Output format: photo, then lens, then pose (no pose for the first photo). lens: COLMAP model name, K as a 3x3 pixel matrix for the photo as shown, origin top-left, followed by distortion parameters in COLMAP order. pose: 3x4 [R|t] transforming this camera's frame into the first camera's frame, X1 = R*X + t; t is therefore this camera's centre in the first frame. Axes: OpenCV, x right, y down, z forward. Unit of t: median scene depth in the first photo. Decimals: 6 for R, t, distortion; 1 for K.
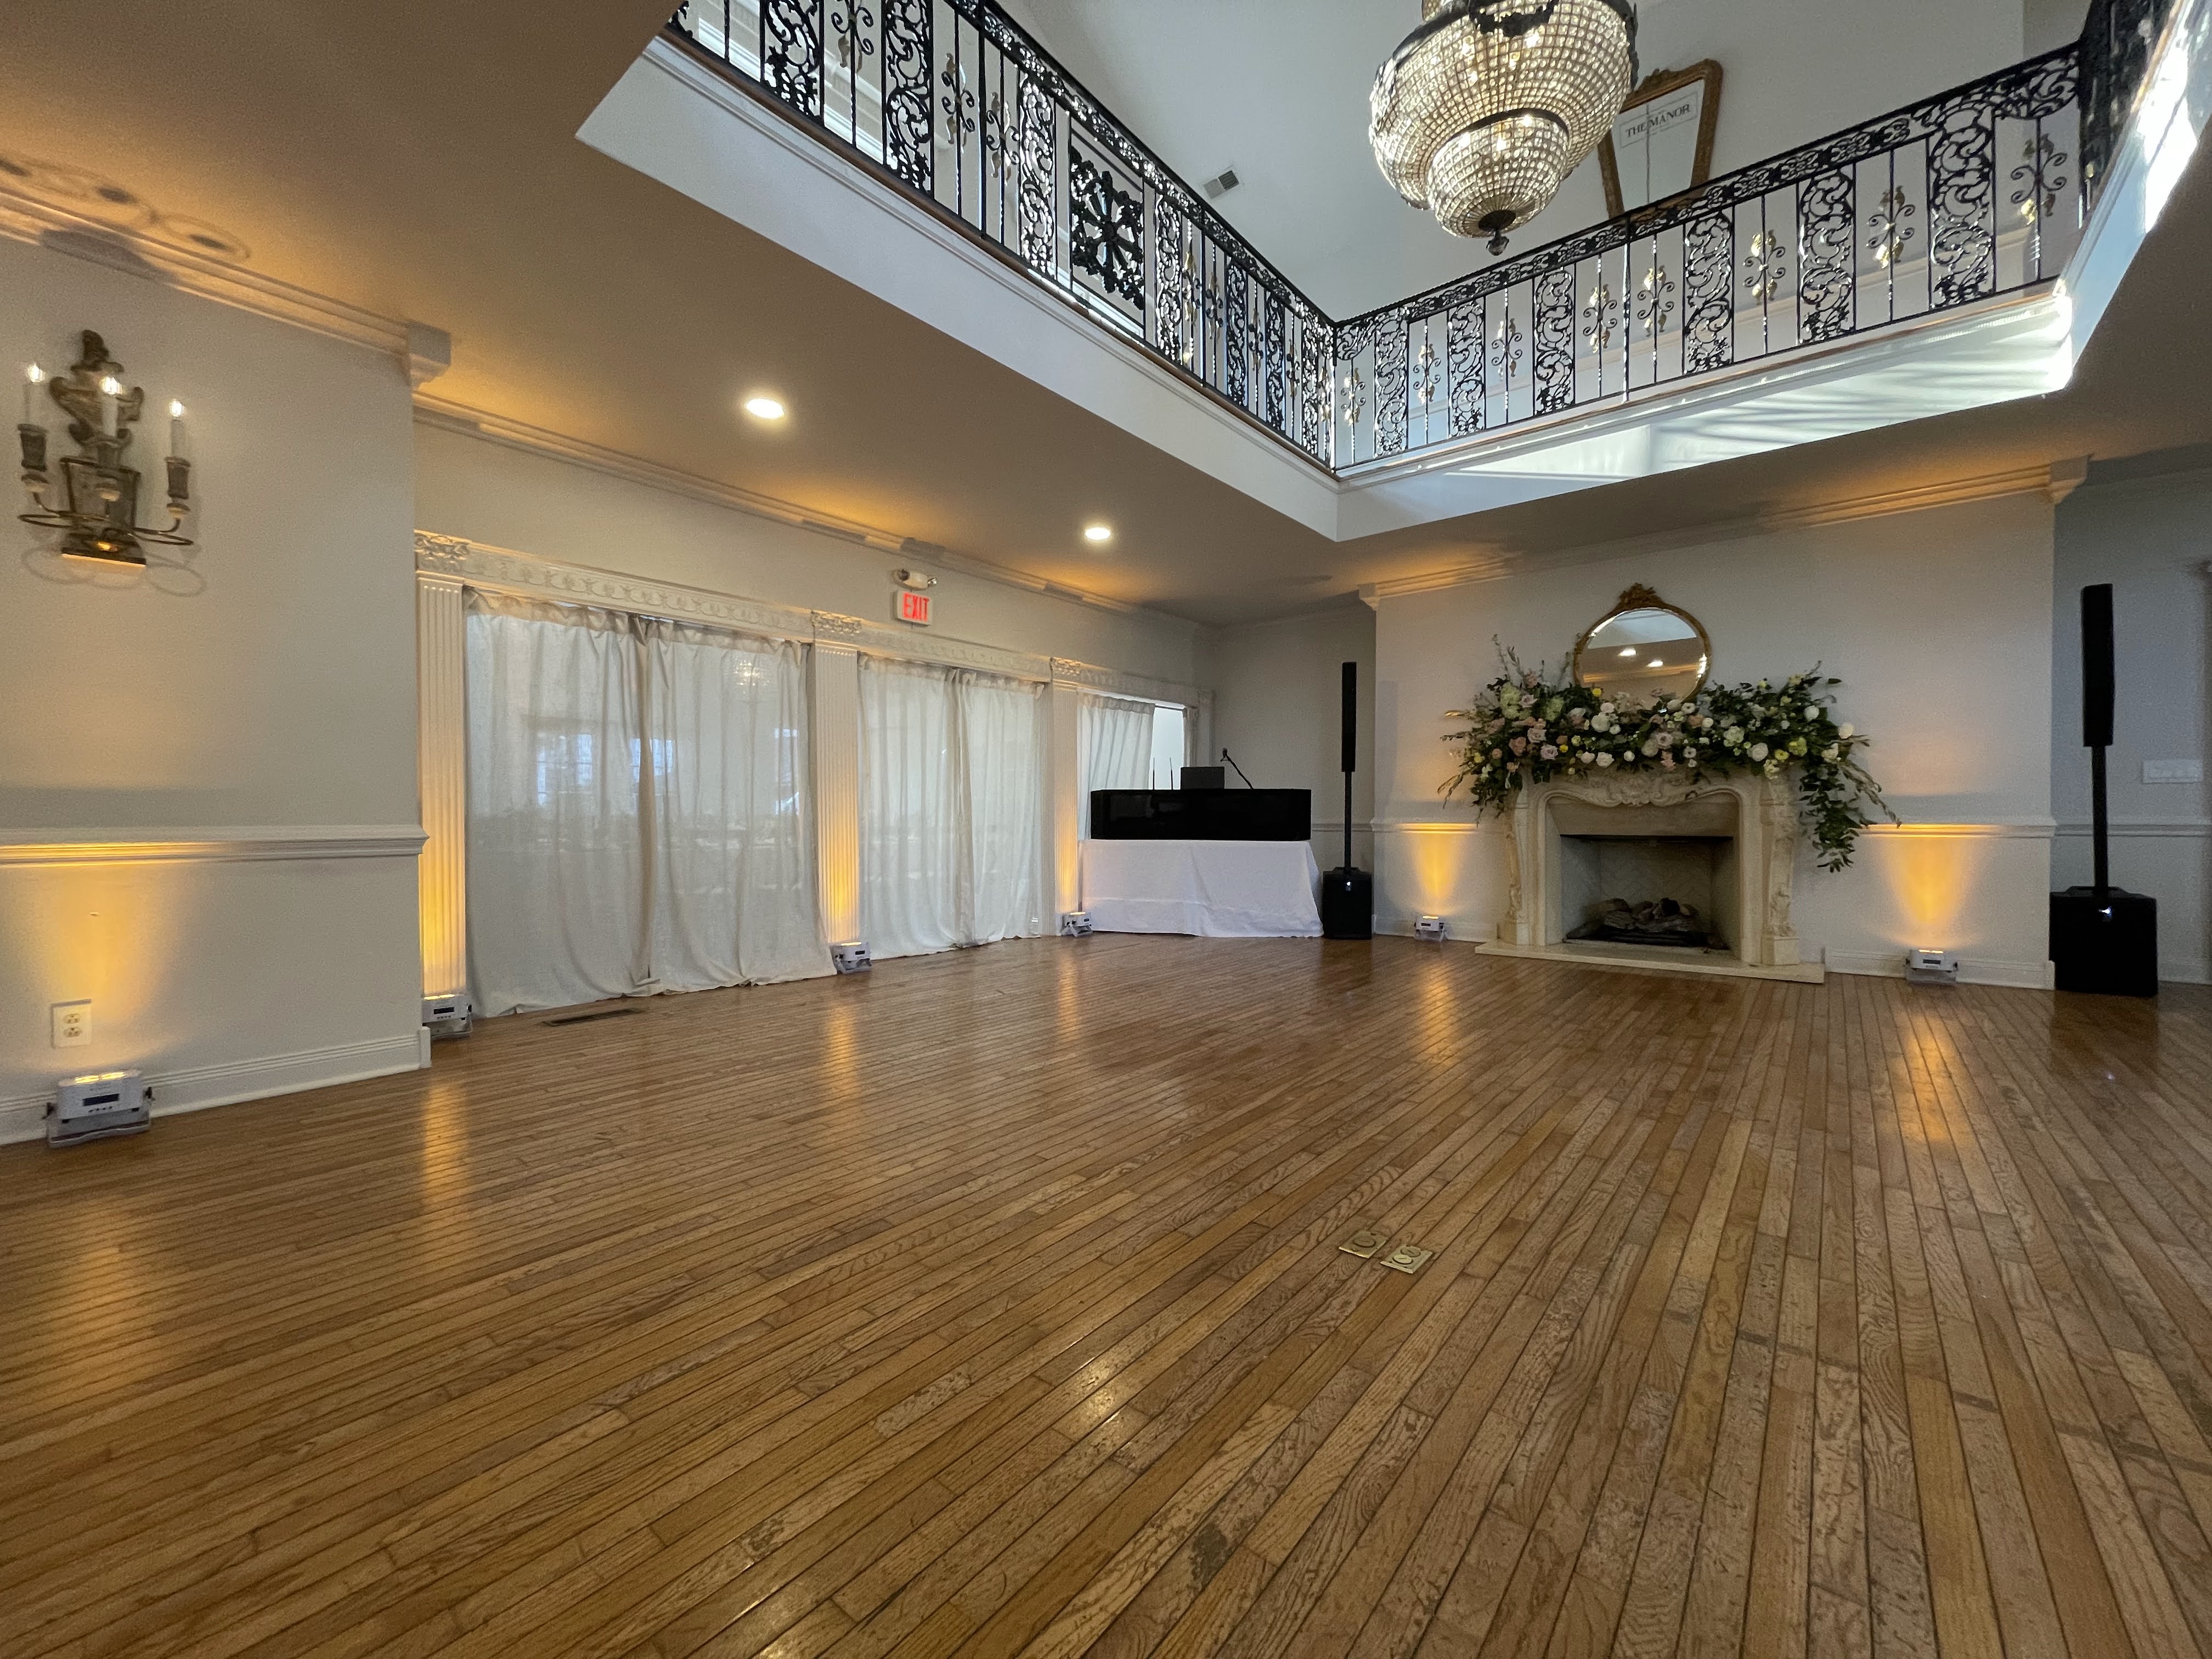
lens RADIAL K [[889.3, 0, 1094.9], [0, 889.3, 825.4], [0, 0, 1]] dist [-0.000717, -0.001364]
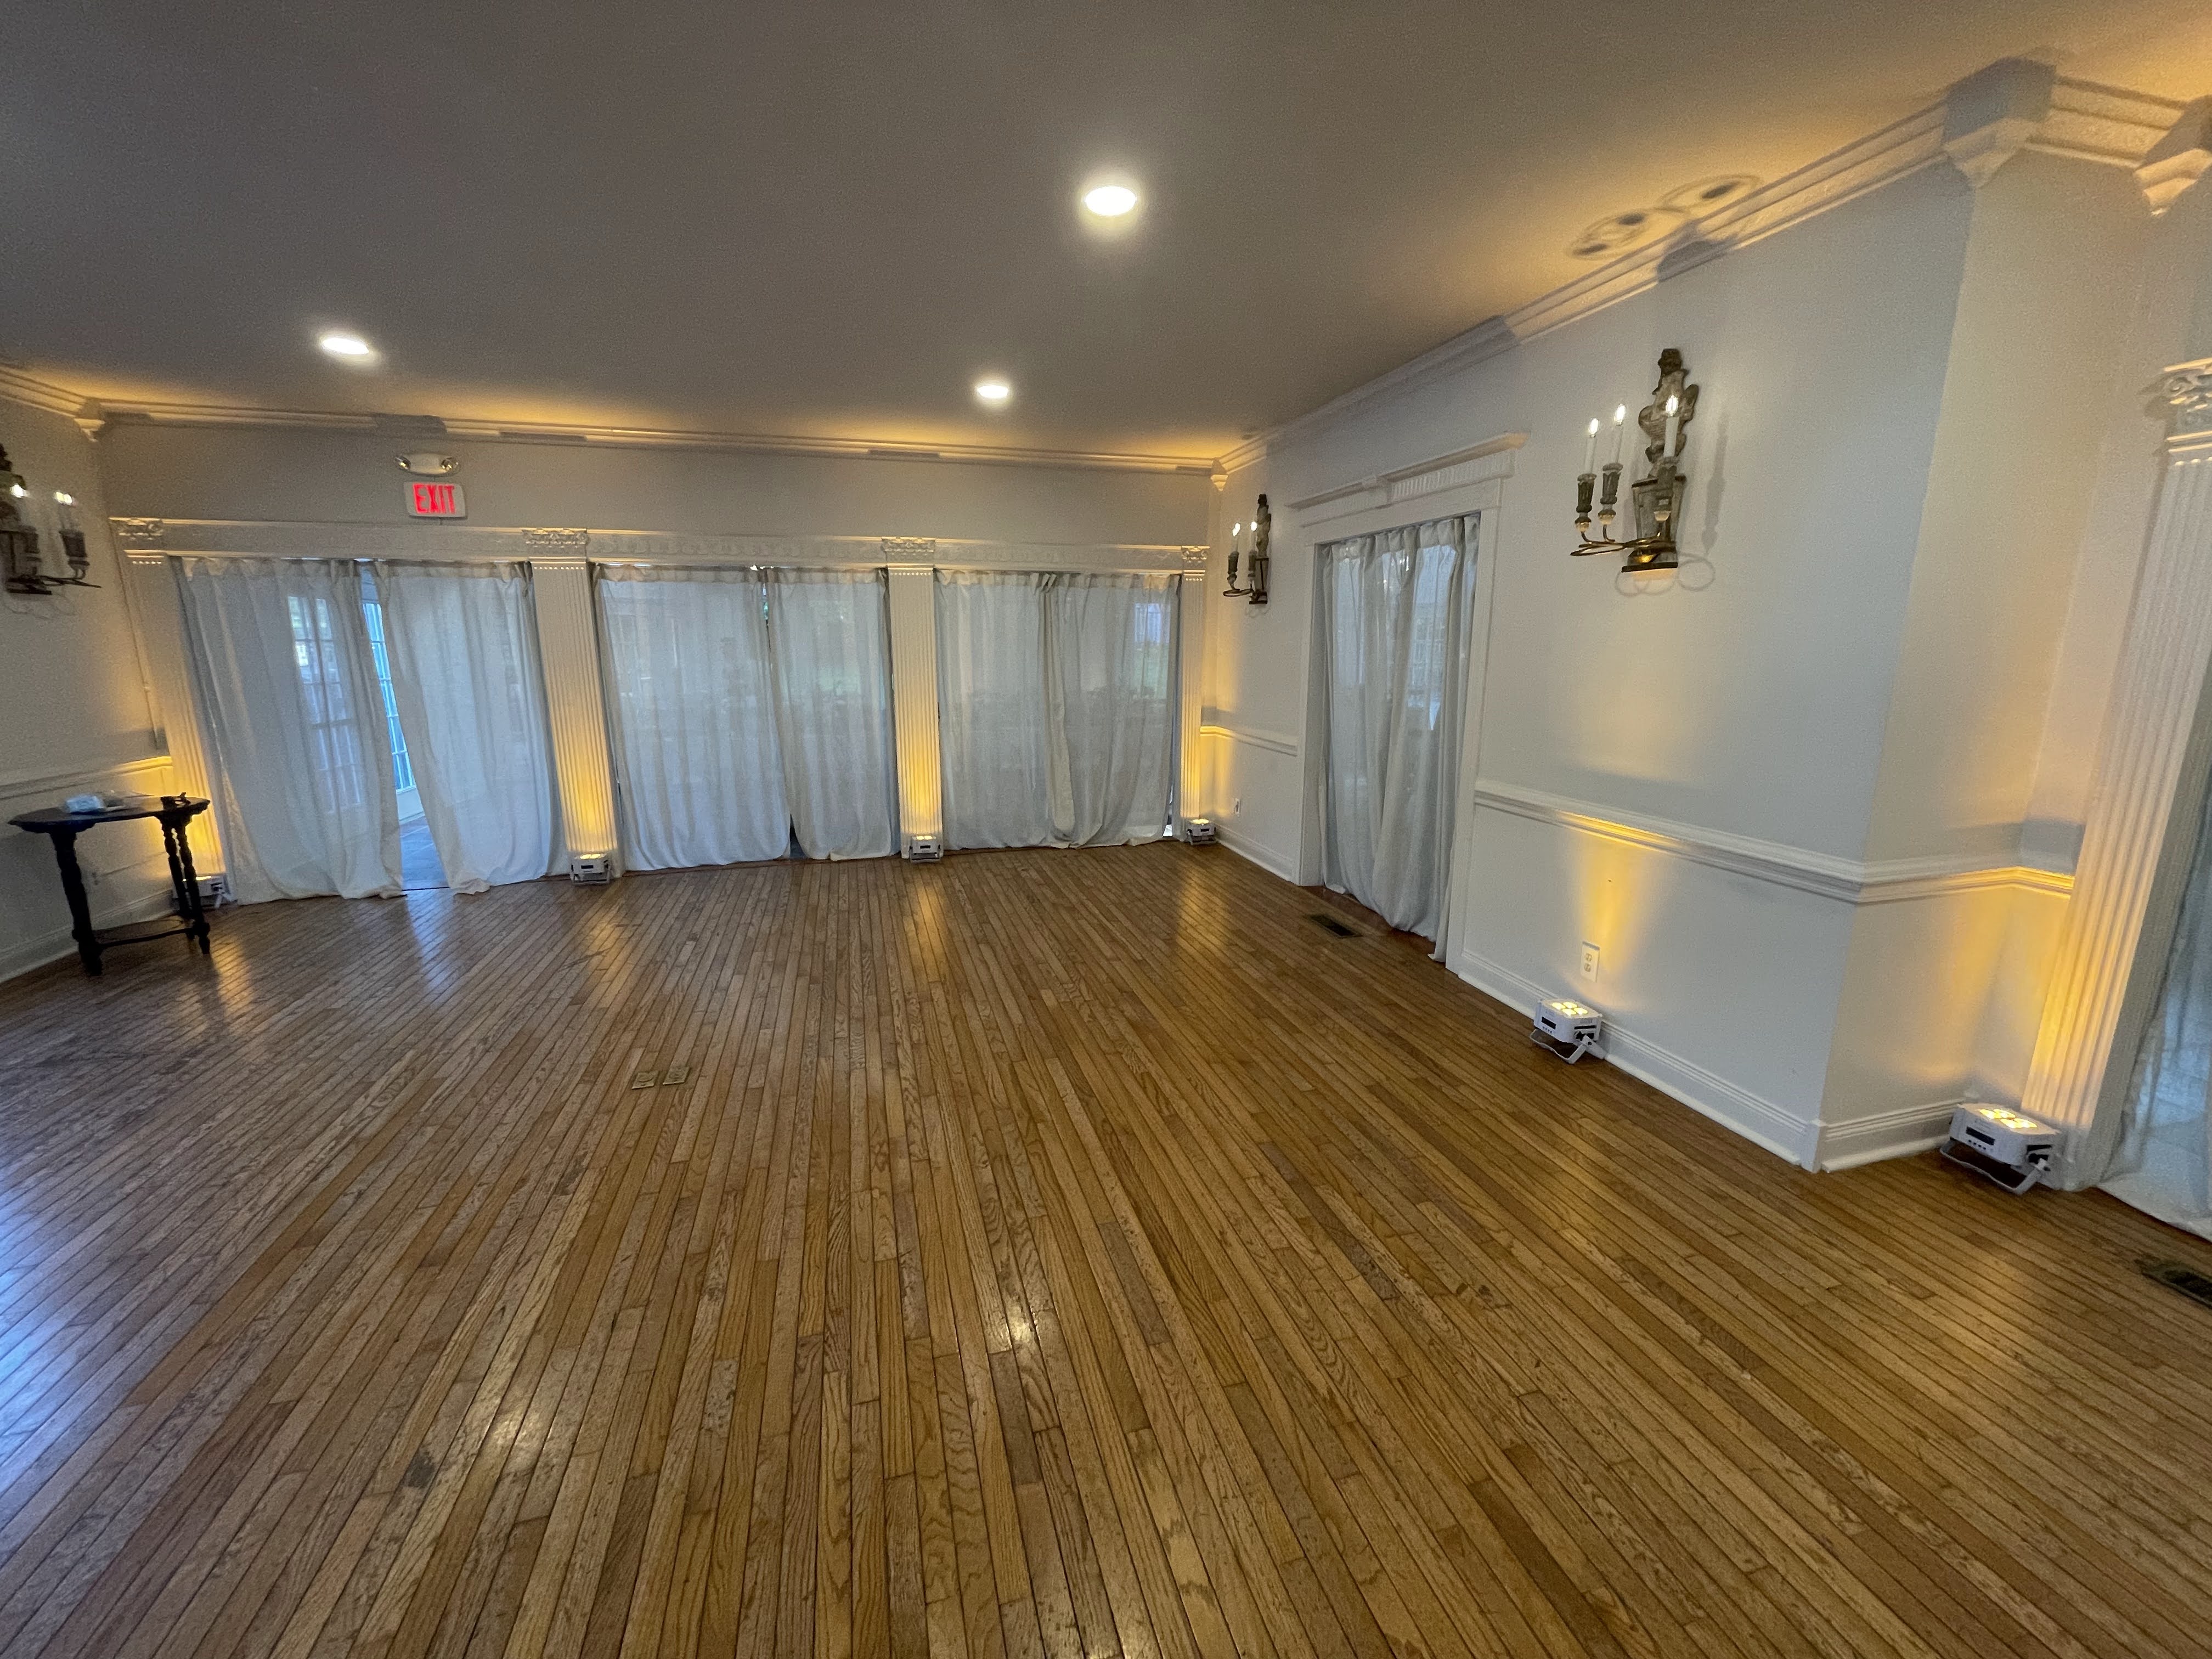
lens RADIAL K [[889.3, 0, 1097.4], [0, 889.3, 825.4], [0, 0, 1]] dist [-0.000717, -0.001364]
pose [[-0.569109, 0.173283, -0.803796, 0.135653], [-0.006000, 0.976641, 0.214793, -0.148886], [0.822240, 0.127063, -0.554775, 0.727723]]
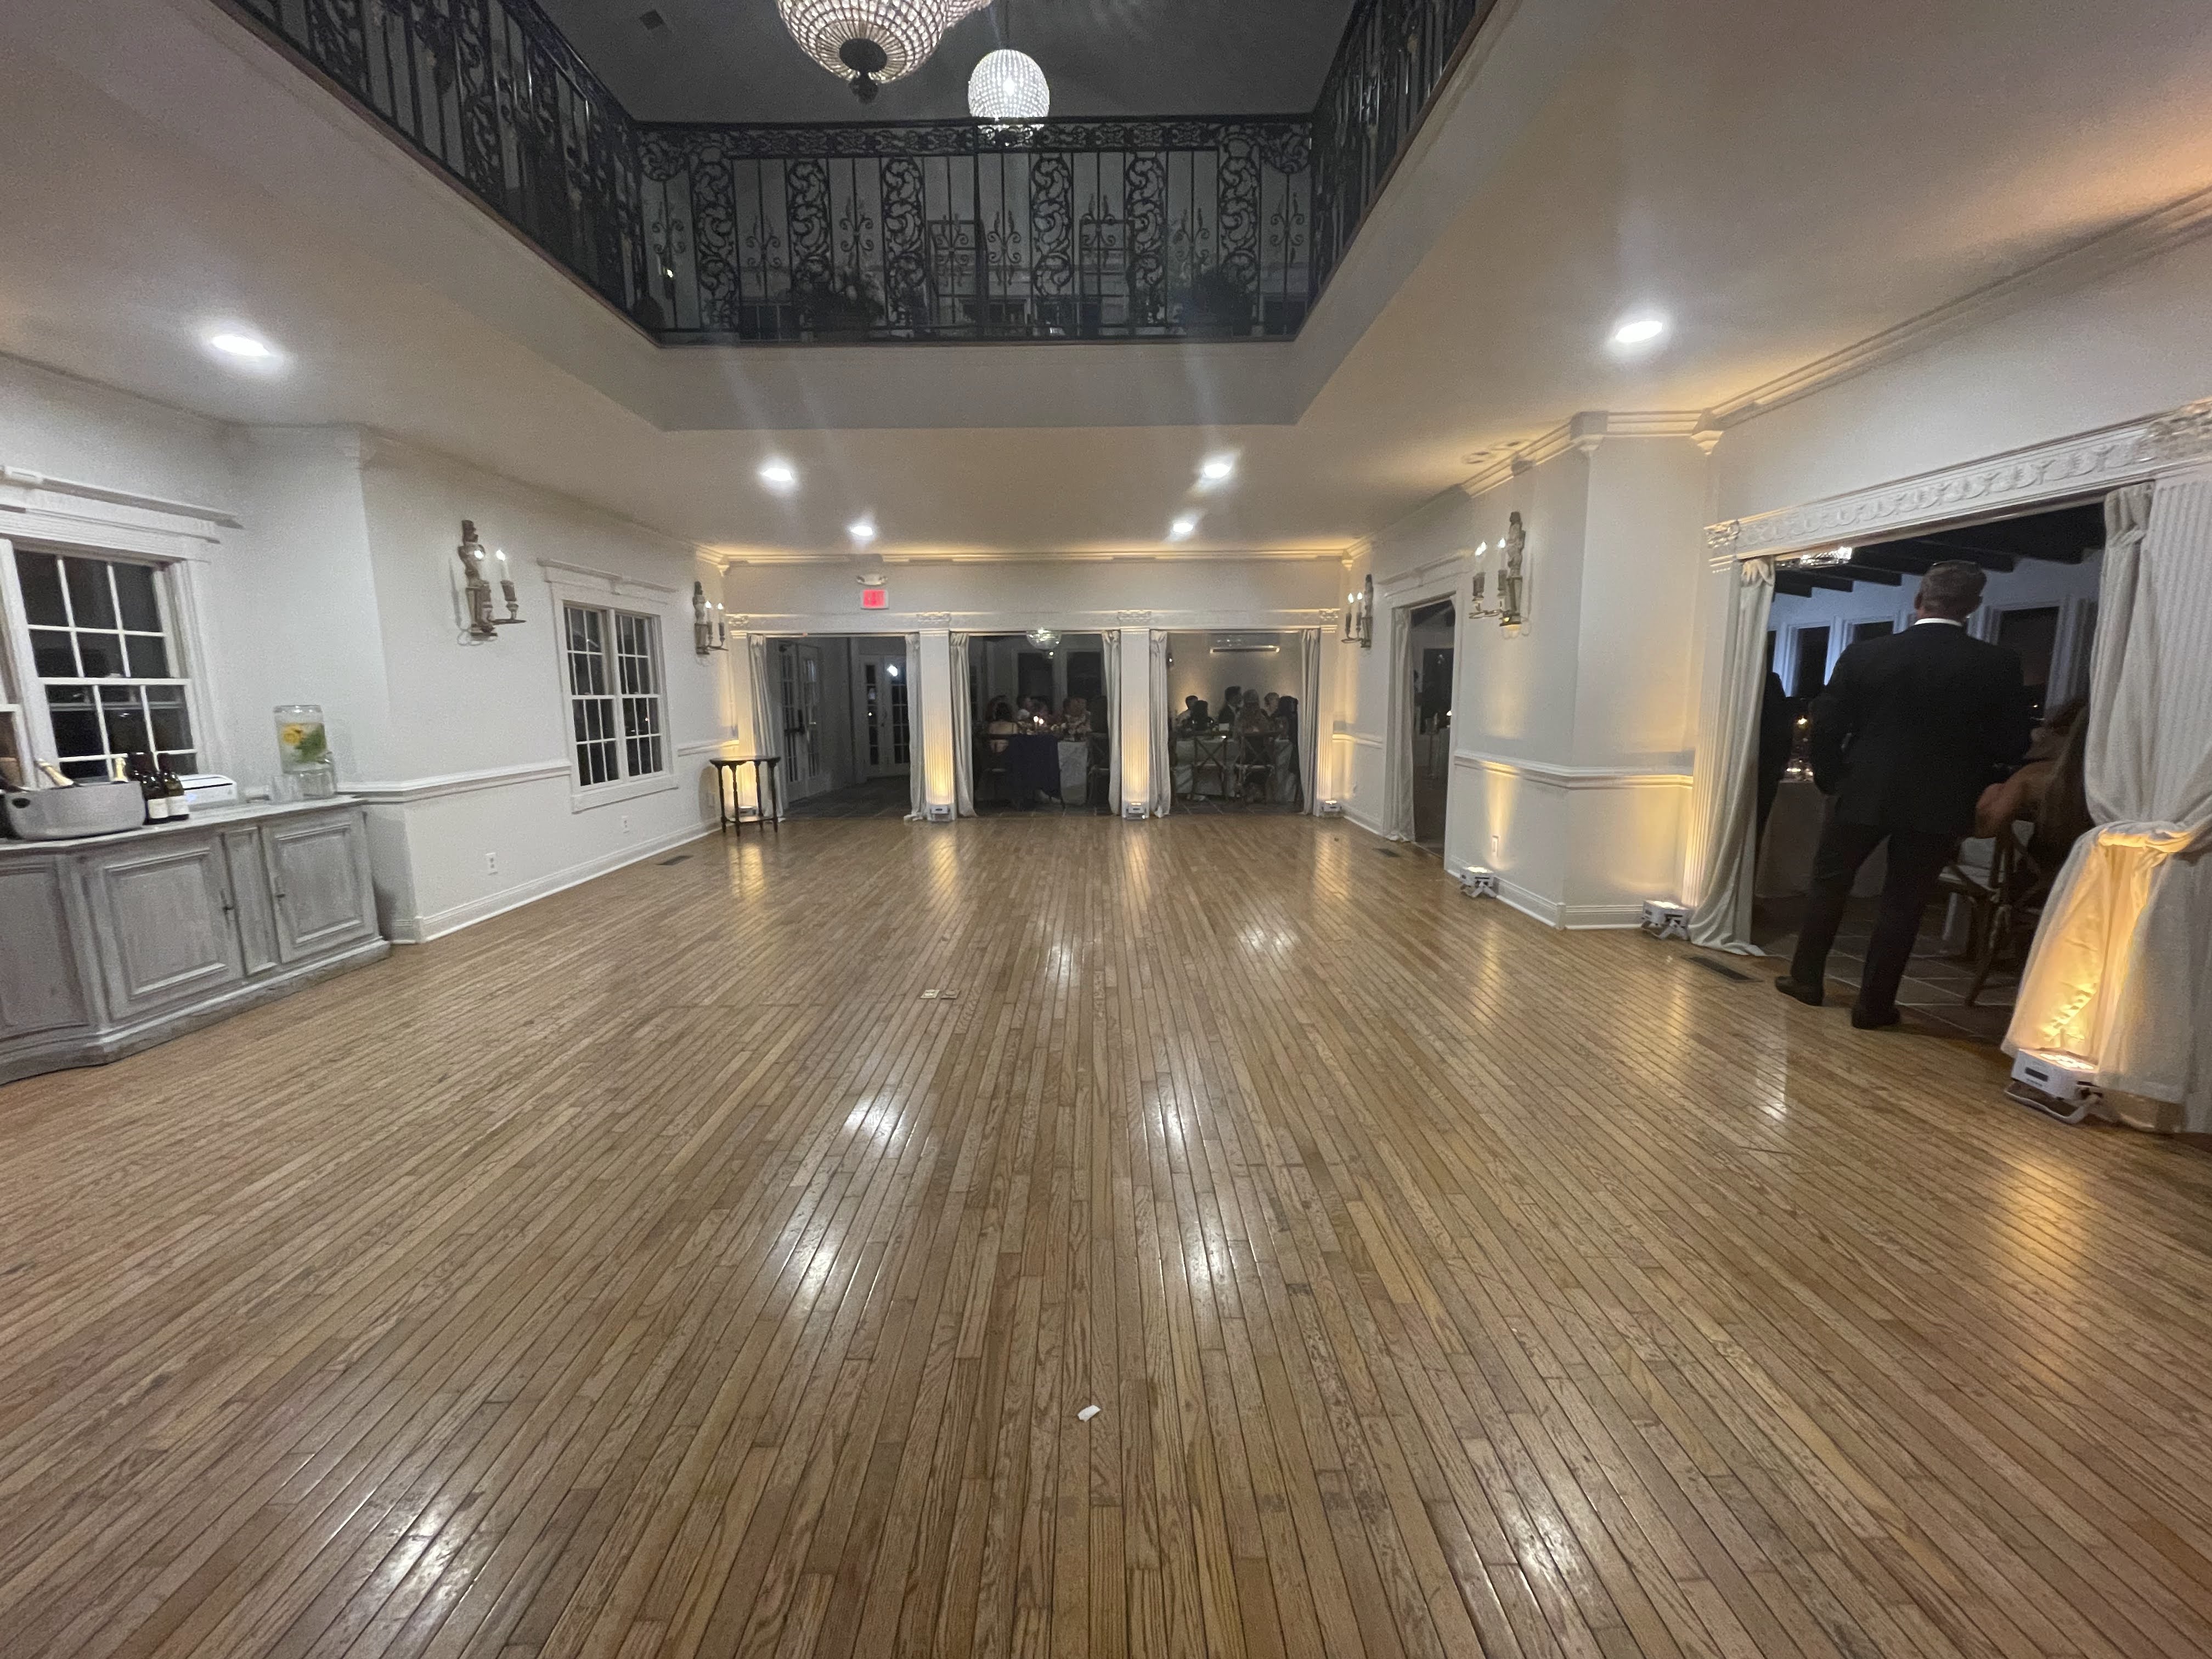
lens RADIAL K [[889.3, 0, 1099.7], [0, 889.3, 824.1], [0, 0, 1]] dist [-0.000717, -0.001364]
pose [[-0.762643, 0.108655, -0.637628, 0.637587], [0.005198, 0.986788, 0.161936, -0.123340], [0.646798, 0.120185, -0.753132, 1.326420]]
